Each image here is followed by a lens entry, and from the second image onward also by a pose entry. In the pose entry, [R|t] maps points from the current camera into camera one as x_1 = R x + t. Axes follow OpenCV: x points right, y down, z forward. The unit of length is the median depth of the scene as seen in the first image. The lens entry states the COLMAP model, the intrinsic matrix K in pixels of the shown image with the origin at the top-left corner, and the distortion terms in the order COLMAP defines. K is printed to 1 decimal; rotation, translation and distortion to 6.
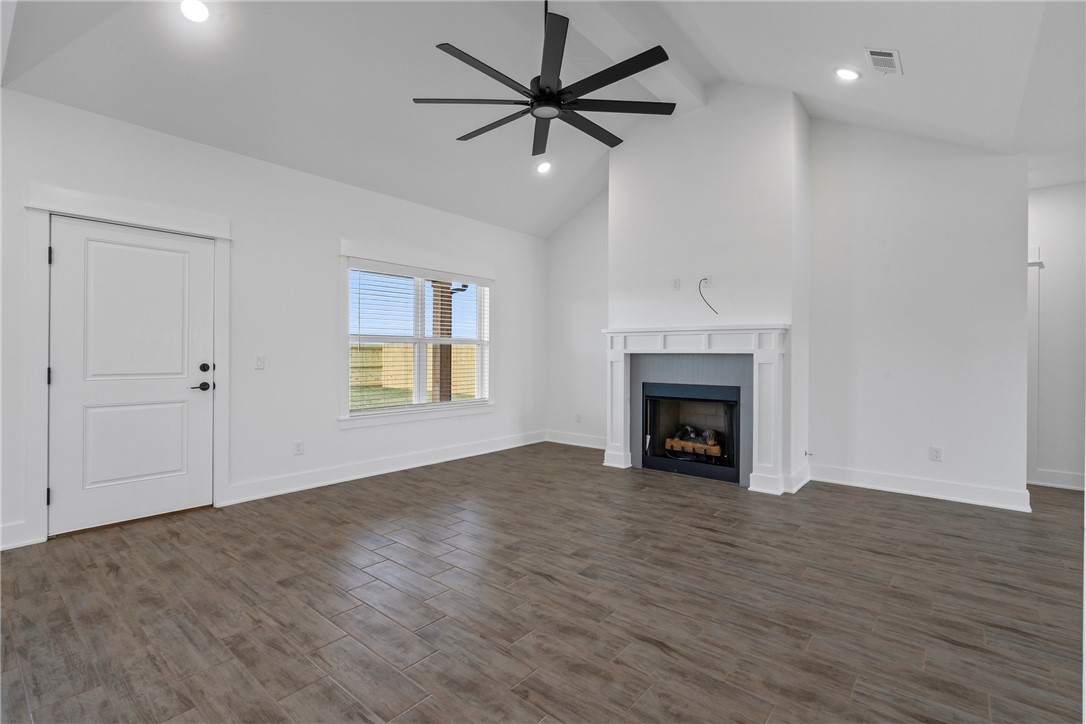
lens RADIAL K [[509.3, 0, 543.8], [0, 509.3, 354.4], [0, 0, 1]] dist [0.000302, 0.000243]
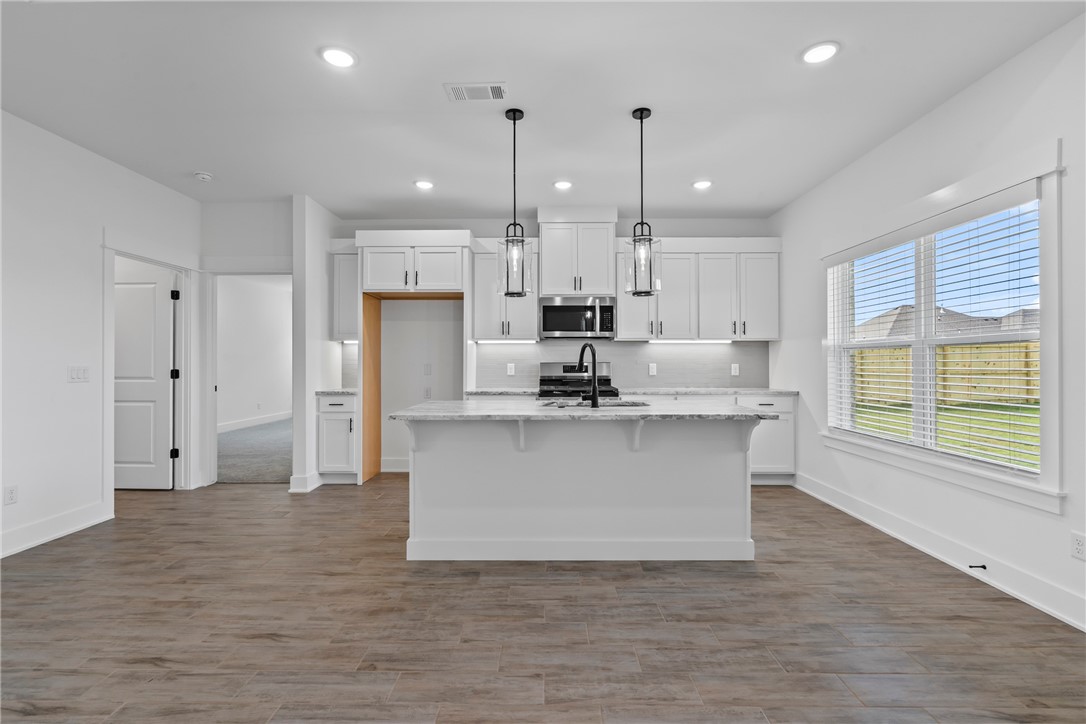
lens RADIAL K [[494.4, 0, 540.4], [0, 494.4, 357.2], [0, 0, 1]] dist [-0.002262, 0.000184]
pose [[-0.772570, -0.007800, -0.634882, -0.009130], [-0.005180, 0.999969, -0.005983, -0.008680], [0.634909, -0.001334, -0.772586, 0.763193]]
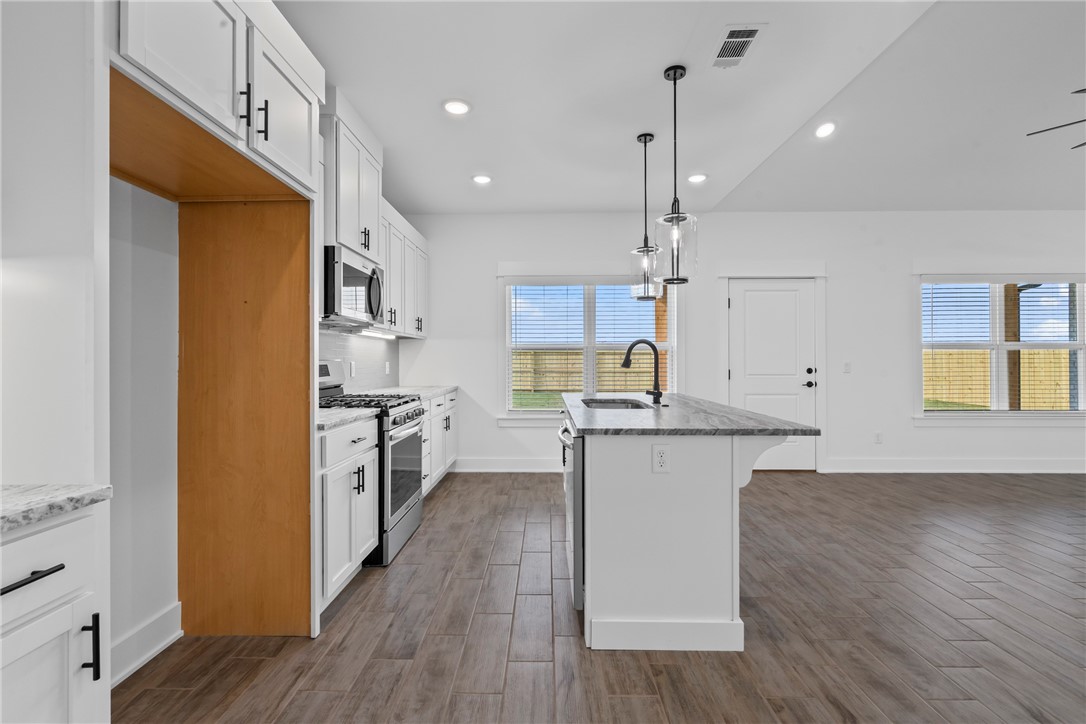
lens RADIAL K [[494.4, 0, 540.4], [0, 494.4, 357.2], [0, 0, 1]] dist [-0.002262, 0.000184]
pose [[0.621591, -0.009276, -0.783287, -0.061636], [0.003013, 0.999951, -0.009451, -0.000962], [0.783336, 0.003515, 0.621589, -0.419786]]
